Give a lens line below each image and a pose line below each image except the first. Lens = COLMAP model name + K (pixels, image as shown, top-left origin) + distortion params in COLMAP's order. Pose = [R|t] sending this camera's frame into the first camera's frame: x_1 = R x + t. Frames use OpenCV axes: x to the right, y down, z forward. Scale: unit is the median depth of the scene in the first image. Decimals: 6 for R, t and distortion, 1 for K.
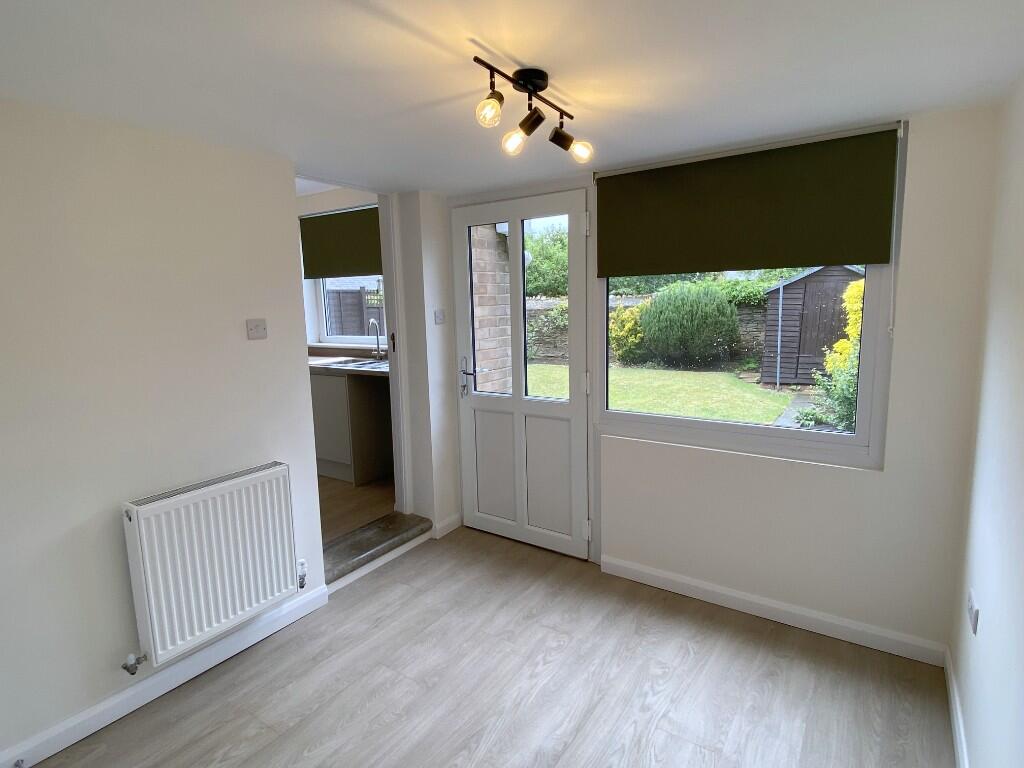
lens RADIAL K [[568.6, 0, 512.0], [0, 568.6, 384.0], [0, 0, 1]] dist [-0.003528, -0.000679]
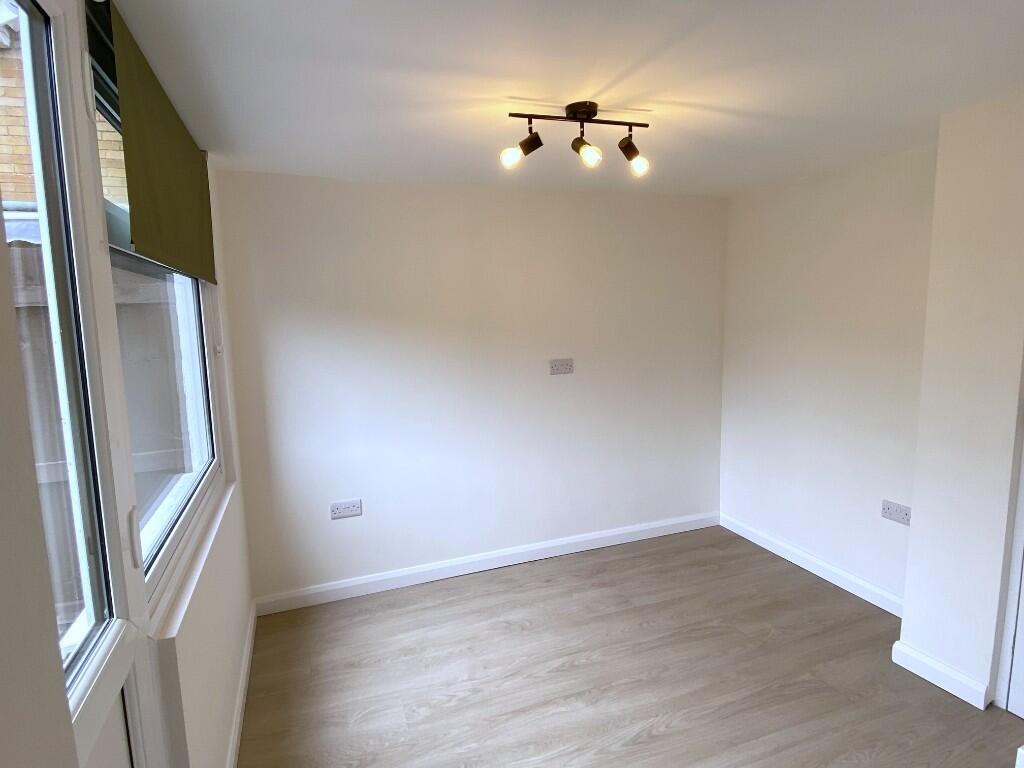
lens RADIAL K [[568.6, 0, 512.0], [0, 568.6, 384.0], [0, 0, 1]] dist [-0.003528, -0.000679]
pose [[-0.827432, -0.031205, 0.560698, -0.408519], [0.123277, 0.964006, 0.235573, -0.227392], [-0.547868, 0.264042, -0.793803, 1.713999]]
